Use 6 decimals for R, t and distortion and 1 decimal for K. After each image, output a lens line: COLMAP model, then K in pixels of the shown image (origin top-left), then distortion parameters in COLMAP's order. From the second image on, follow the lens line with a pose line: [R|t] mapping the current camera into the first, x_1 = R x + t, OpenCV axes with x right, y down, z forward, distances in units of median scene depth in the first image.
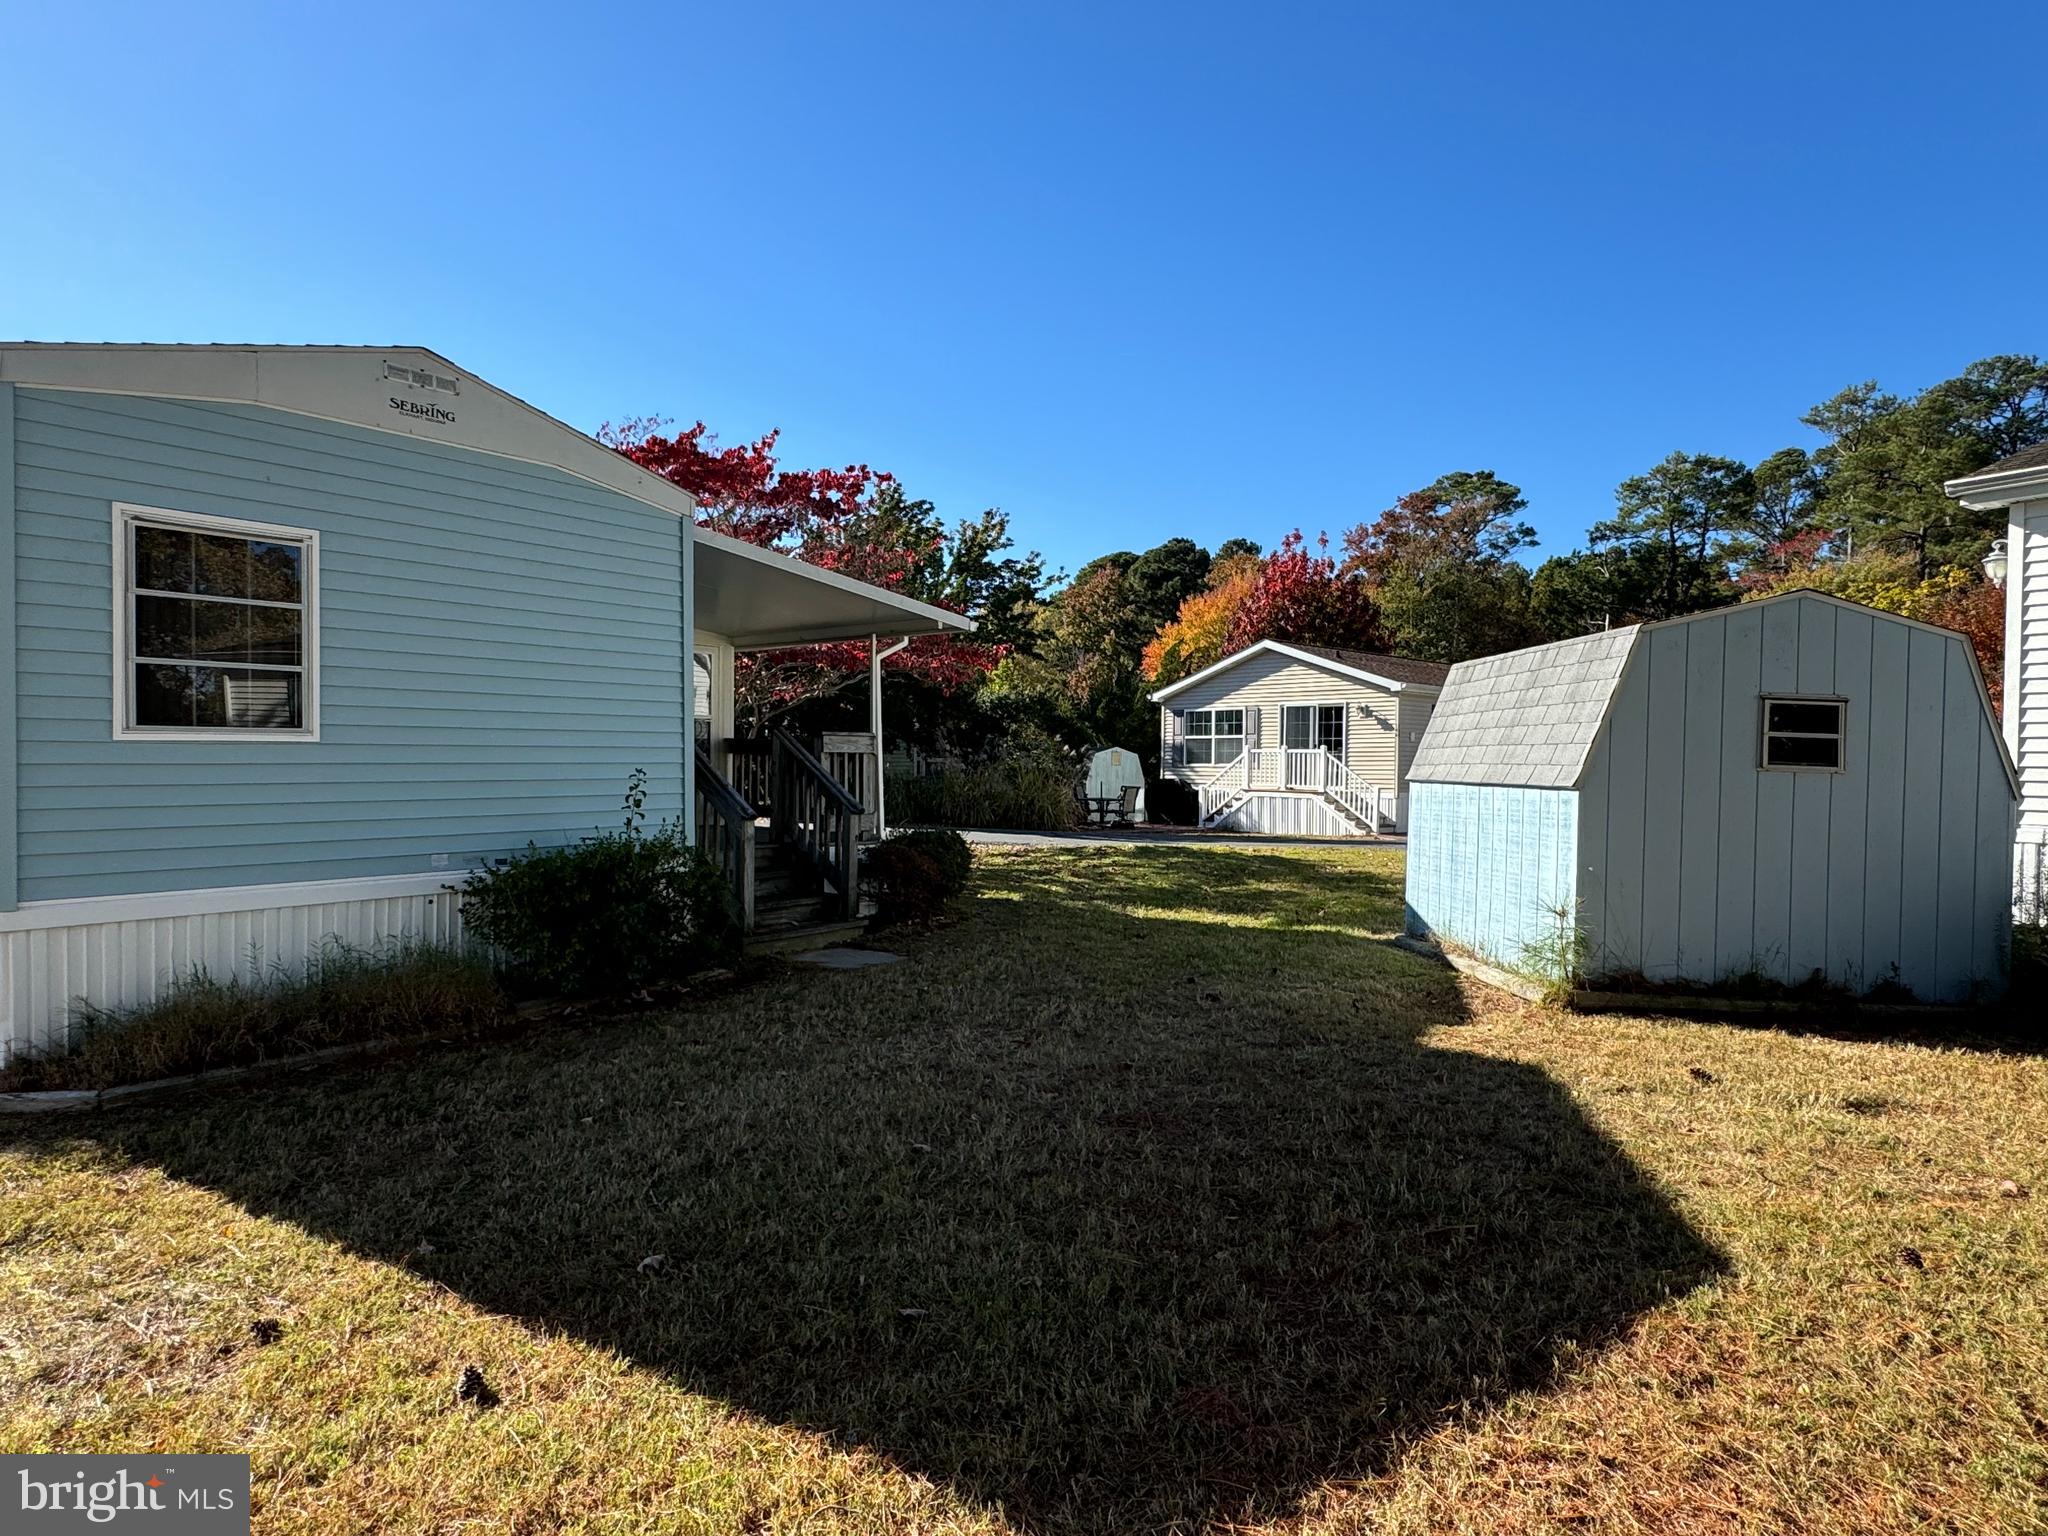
lens RADIAL K [[1135.7, 0, 1029.2], [0, 1135.7, 771.8], [0, 0, 1]] dist [0.002239, -0.001371]
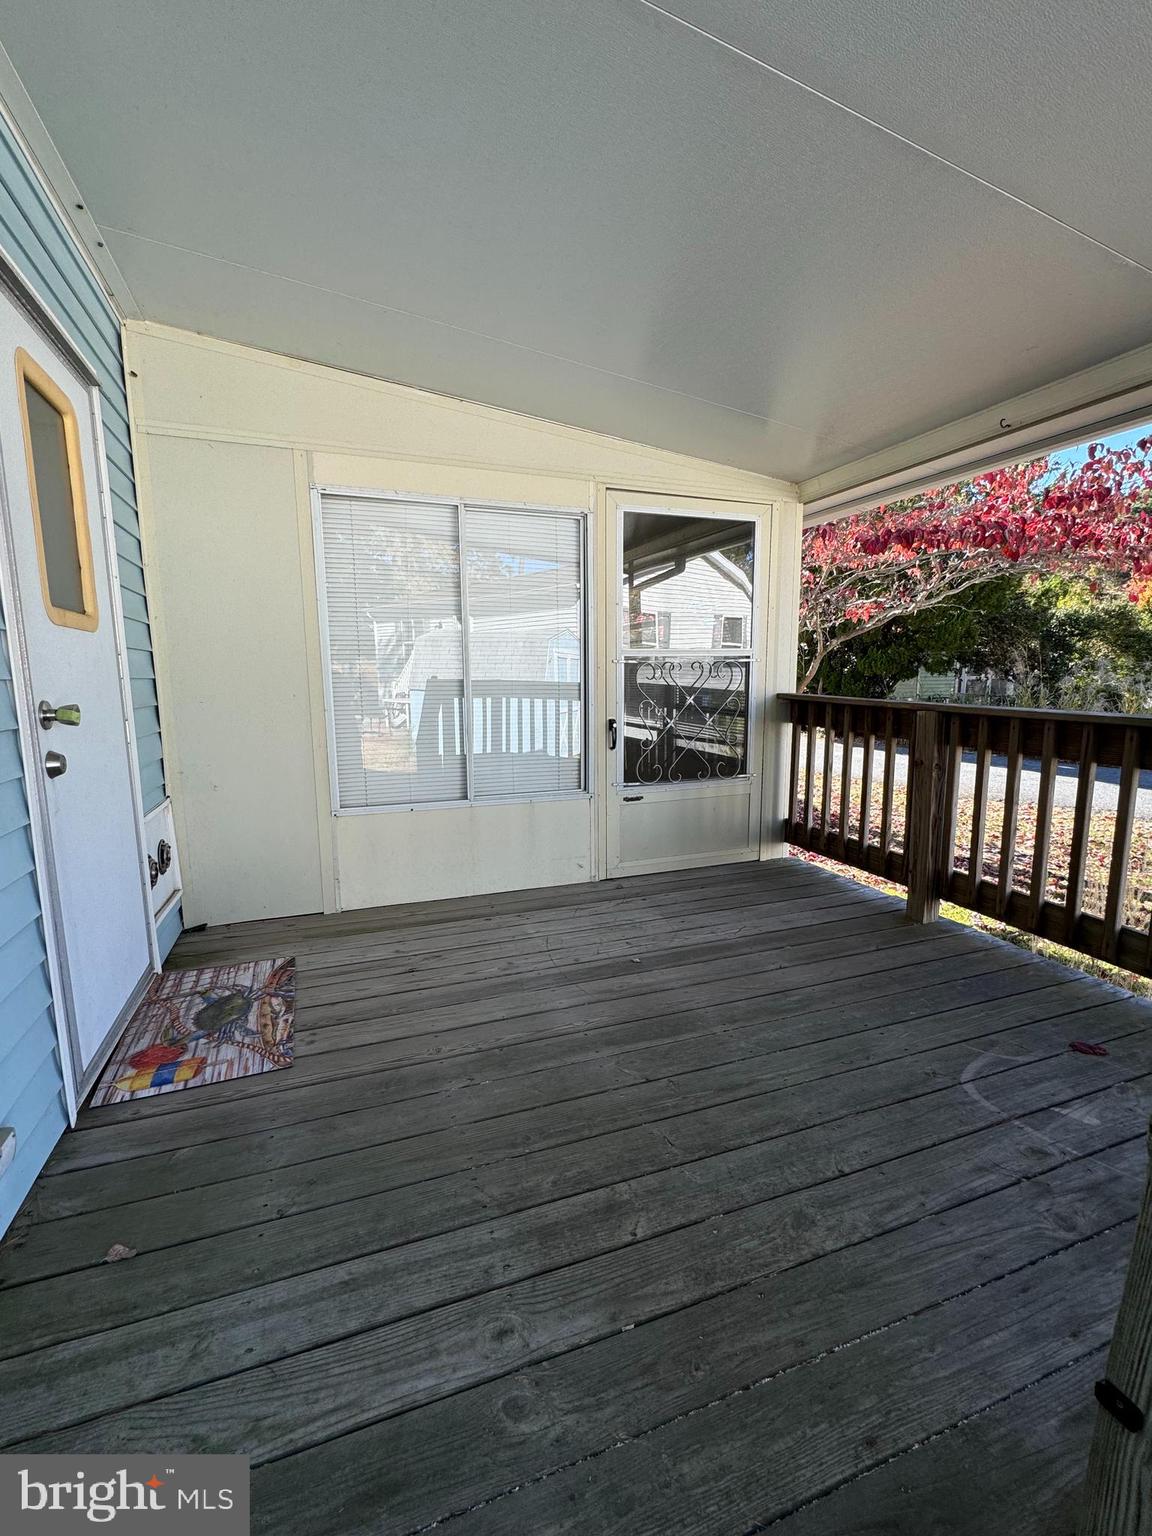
lens RADIAL K [[668.0, 0, 572.7], [0, 668.0, 764.8], [0, 0, 1]] dist [-0.000452, -0.000220]
pose [[0.847570, 0.064400, -0.526761, -0.316174], [0.006058, 0.991371, 0.130948, -0.062487], [0.530649, -0.114179, 0.839866, 1.180936]]
